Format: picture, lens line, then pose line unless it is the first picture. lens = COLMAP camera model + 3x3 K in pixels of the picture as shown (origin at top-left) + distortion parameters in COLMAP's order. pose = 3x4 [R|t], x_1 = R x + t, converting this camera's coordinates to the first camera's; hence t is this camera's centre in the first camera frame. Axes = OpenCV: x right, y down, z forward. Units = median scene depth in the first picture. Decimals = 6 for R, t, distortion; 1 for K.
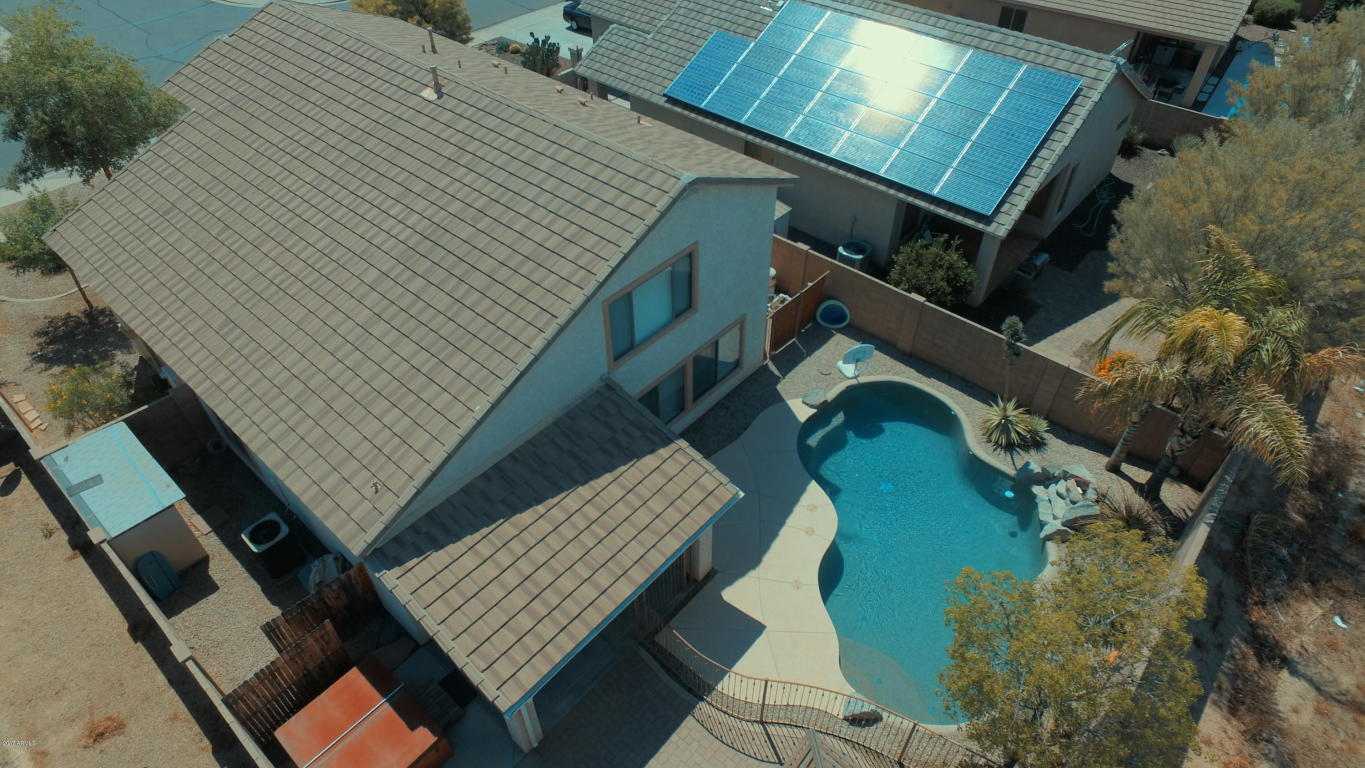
lens RADIAL K [[790.5, 0, 685.7], [0, 790.5, 395.1], [0, 0, 1]] dist [-0.001647, 0.000009]
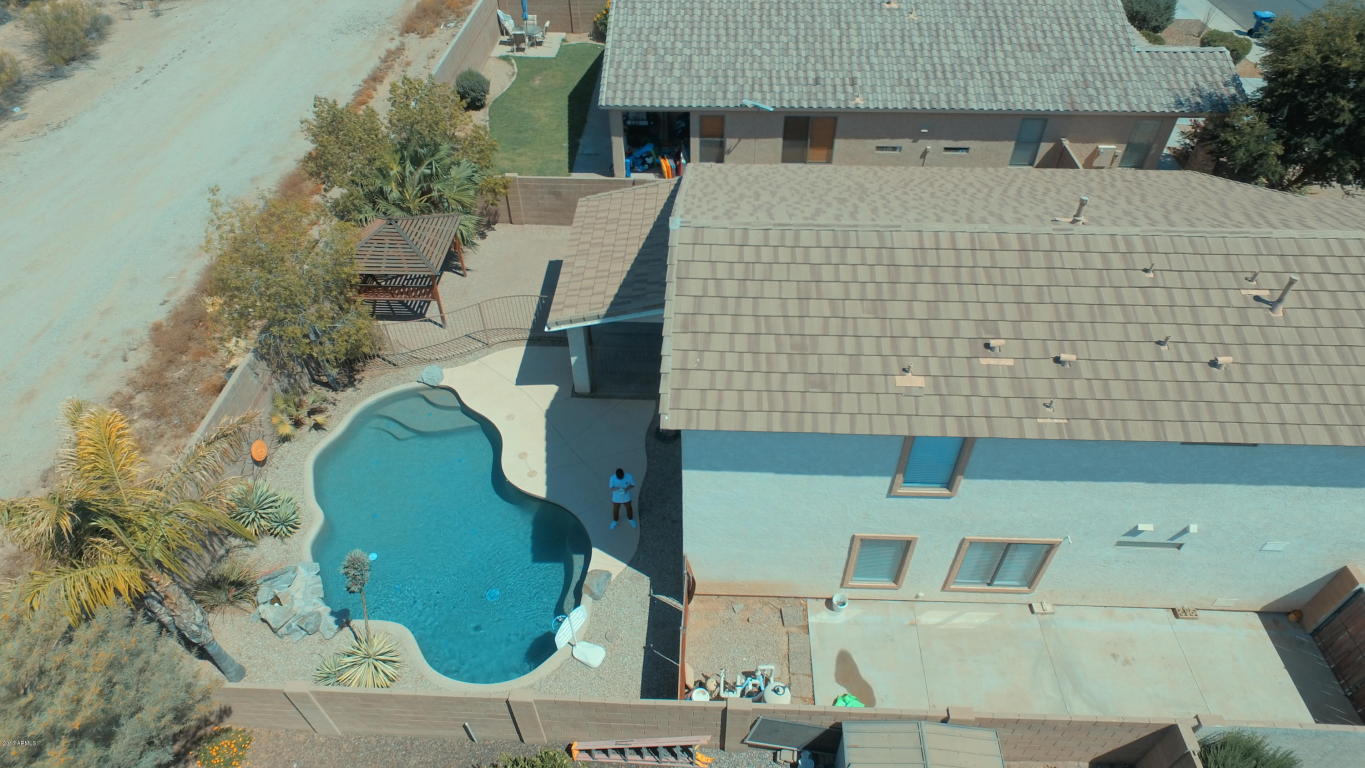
lens RADIAL K [[786.9, 0, 682.5], [0, 786.9, 384.0], [0, 0, 1]] dist [-0.005438, -0.002476]
pose [[-0.777169, 0.437570, -0.452262, 0.431786], [-0.427923, 0.159470, 0.889635, -0.914252], [0.461400, 0.884931, 0.063311, 0.929631]]
